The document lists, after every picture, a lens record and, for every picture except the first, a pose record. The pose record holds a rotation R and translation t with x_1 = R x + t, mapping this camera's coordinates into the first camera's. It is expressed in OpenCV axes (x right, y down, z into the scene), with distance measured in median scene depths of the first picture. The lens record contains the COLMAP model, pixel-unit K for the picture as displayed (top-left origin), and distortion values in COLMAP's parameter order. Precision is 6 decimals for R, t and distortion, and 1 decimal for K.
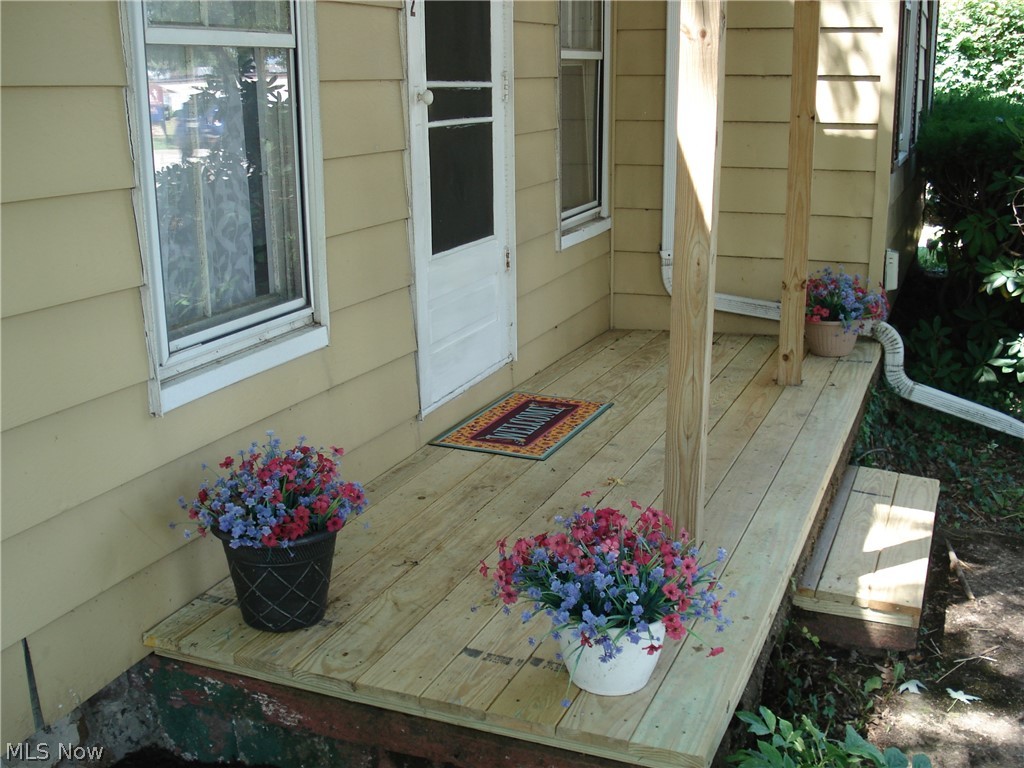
lens RADIAL K [[1156.4, 0, 509.4], [0, 1156.4, 404.1], [0, 0, 1]] dist [-0.080668, -0.056879]
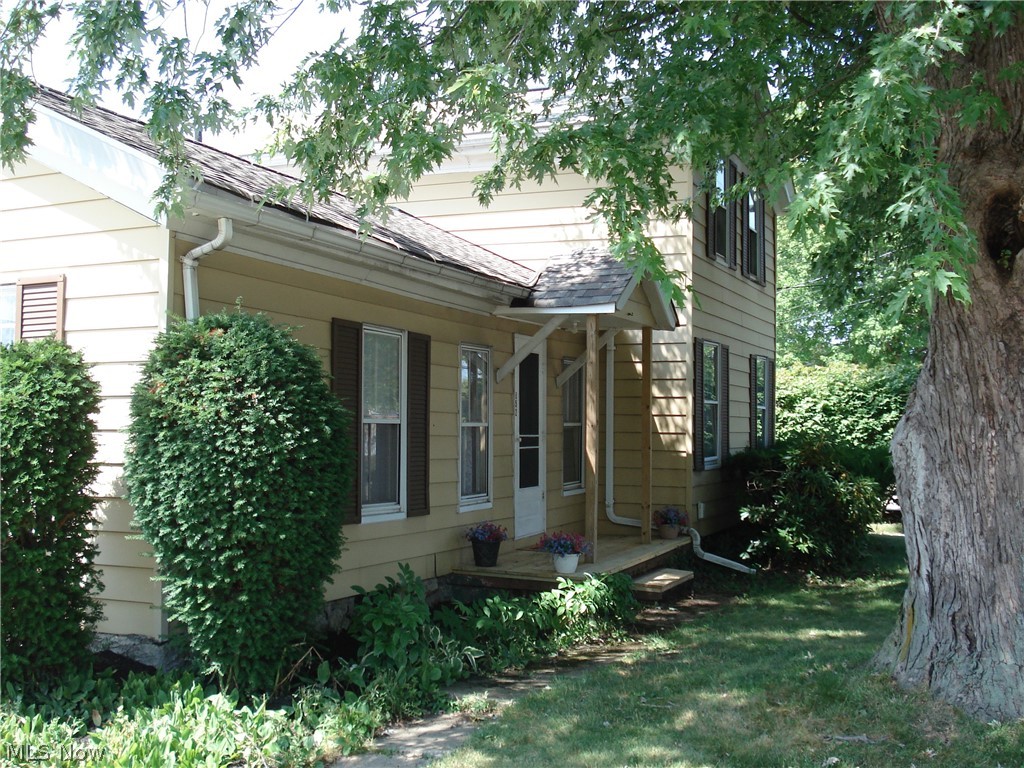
lens RADIAL K [[1156.4, 0, 509.4], [0, 1156.4, 404.1], [0, 0, 1]] dist [-0.080668, -0.056879]
pose [[0.999394, 0.015618, -0.031107, 0.000609], [-0.023824, 0.958471, -0.284192, 0.398517], [0.025376, 0.284761, 0.958263, -1.521327]]
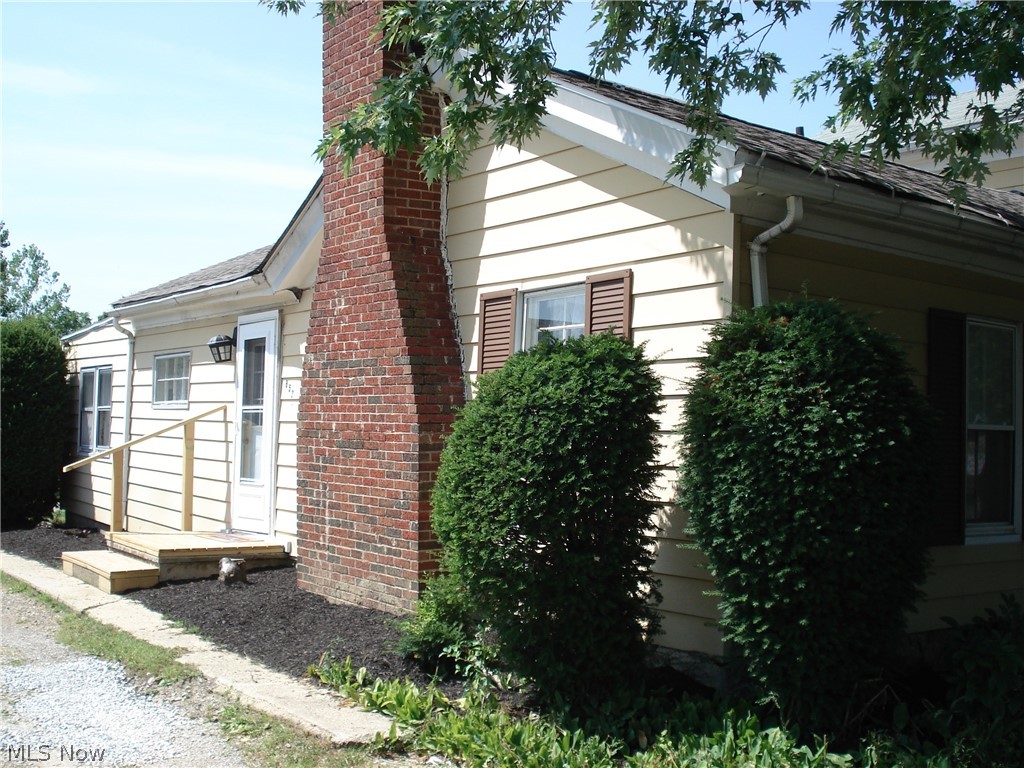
lens RADIAL K [[1156.4, 0, 509.4], [0, 1156.4, 404.1], [0, 0, 1]] dist [-0.080668, -0.056879]
pose [[0.844203, 0.011449, -0.535901, 0.026532], [-0.168366, 0.954836, -0.244828, 0.360274], [0.508894, 0.296912, 0.808004, -1.308747]]
